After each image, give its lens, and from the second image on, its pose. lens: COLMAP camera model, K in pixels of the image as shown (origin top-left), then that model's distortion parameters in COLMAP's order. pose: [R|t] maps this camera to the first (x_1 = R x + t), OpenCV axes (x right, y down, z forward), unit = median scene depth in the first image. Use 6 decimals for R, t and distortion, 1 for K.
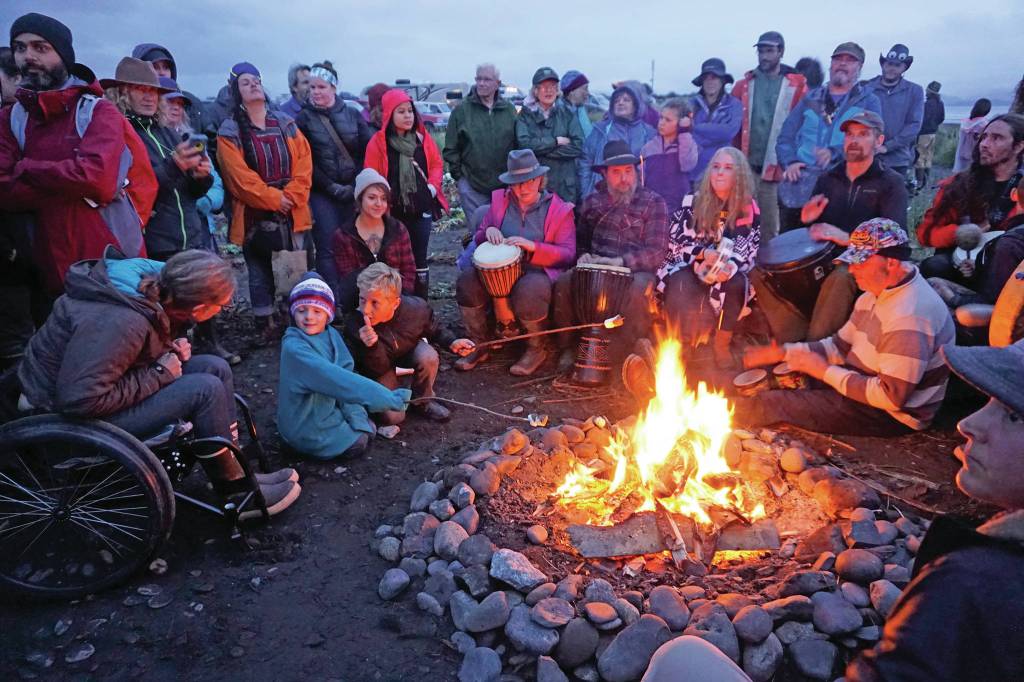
lens RADIAL K [[692.6, 0, 511.2], [0, 692.6, 339.5], [0, 0, 1]] dist [-0.044976, 0.025292]
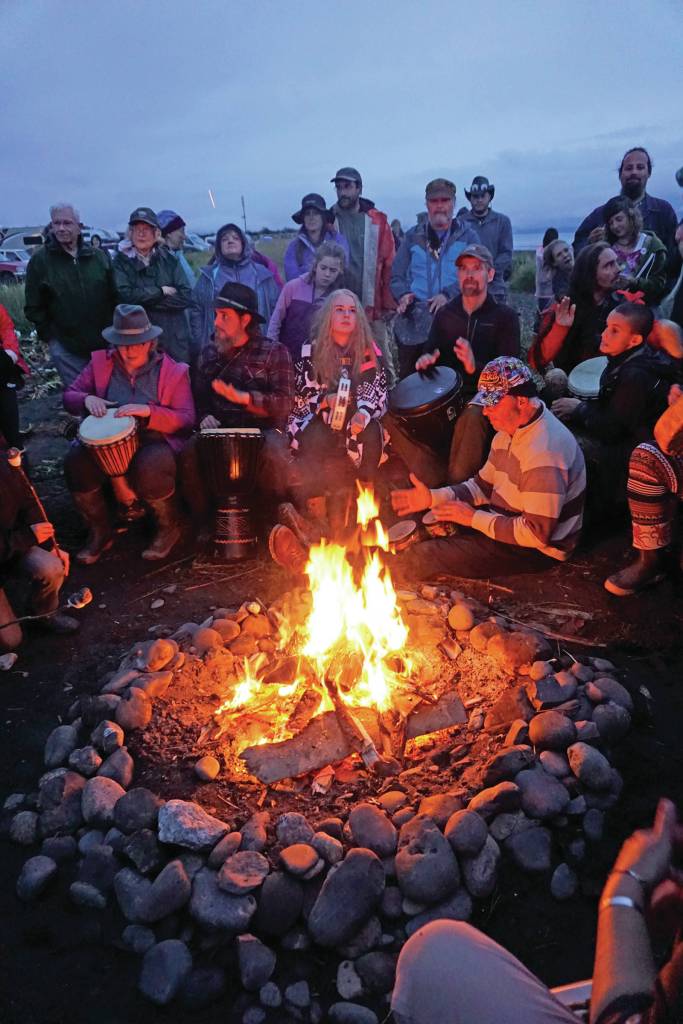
lens RADIAL K [[692.6, 0, 341.3], [0, 692.6, 513.4], [0, 0, 1]] dist [-0.044976, 0.025292]
pose [[0.949254, -0.141012, 0.281128, 0.000573], [0.128074, 0.989699, 0.063973, -0.050839], [-0.287253, -0.024721, 0.957536, 0.124879]]
